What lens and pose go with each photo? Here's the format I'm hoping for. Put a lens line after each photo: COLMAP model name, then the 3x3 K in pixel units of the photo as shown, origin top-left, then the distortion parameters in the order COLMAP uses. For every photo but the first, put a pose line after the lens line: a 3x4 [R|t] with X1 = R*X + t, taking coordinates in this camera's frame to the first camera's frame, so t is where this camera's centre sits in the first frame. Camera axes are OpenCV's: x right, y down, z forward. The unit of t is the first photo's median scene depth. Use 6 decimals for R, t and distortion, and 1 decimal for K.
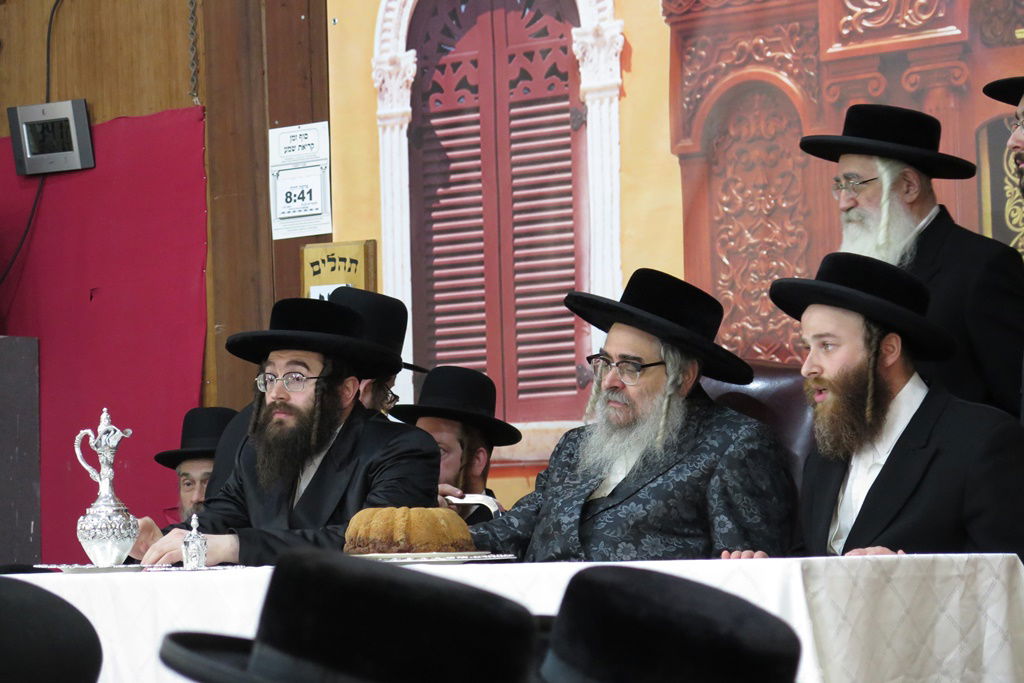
lens RADIAL K [[3559.7, 0, 512.0], [0, 3559.7, 341.5], [0, 0, 1]] dist [0.156666, 1.140749]
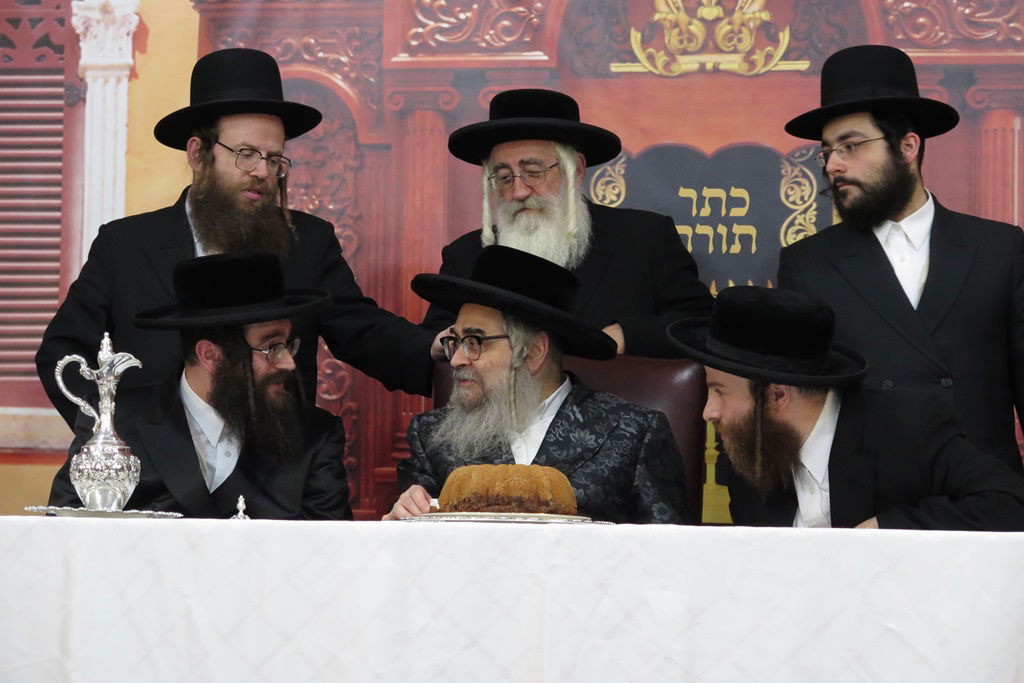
lens RADIAL K [[3155.6, 0, 512.0], [0, 3155.6, 341.5], [0, 0, 1]] dist [0.073725, 0.428625]
pose [[0.833178, 0.092232, 0.545259, -0.358223], [-0.073175, 0.995711, -0.056613, 0.045314], [-0.548142, 0.007269, 0.836354, 0.235019]]
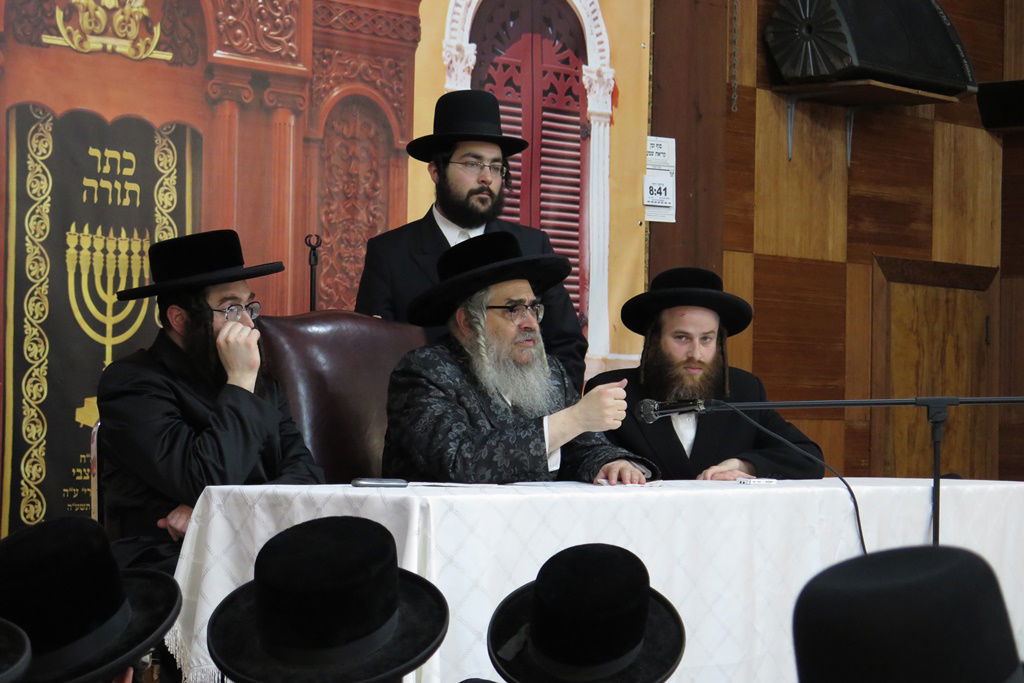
lens RADIAL K [[2494.4, 0, 512.0], [0, 2494.4, 341.5], [0, 0, 1]] dist [0.016788, 0.007851]
pose [[0.011925, 0.055016, 0.998414, -0.663040], [-0.070625, 0.996038, -0.054041, 0.048656], [-0.997432, -0.069868, 0.015764, 0.779396]]
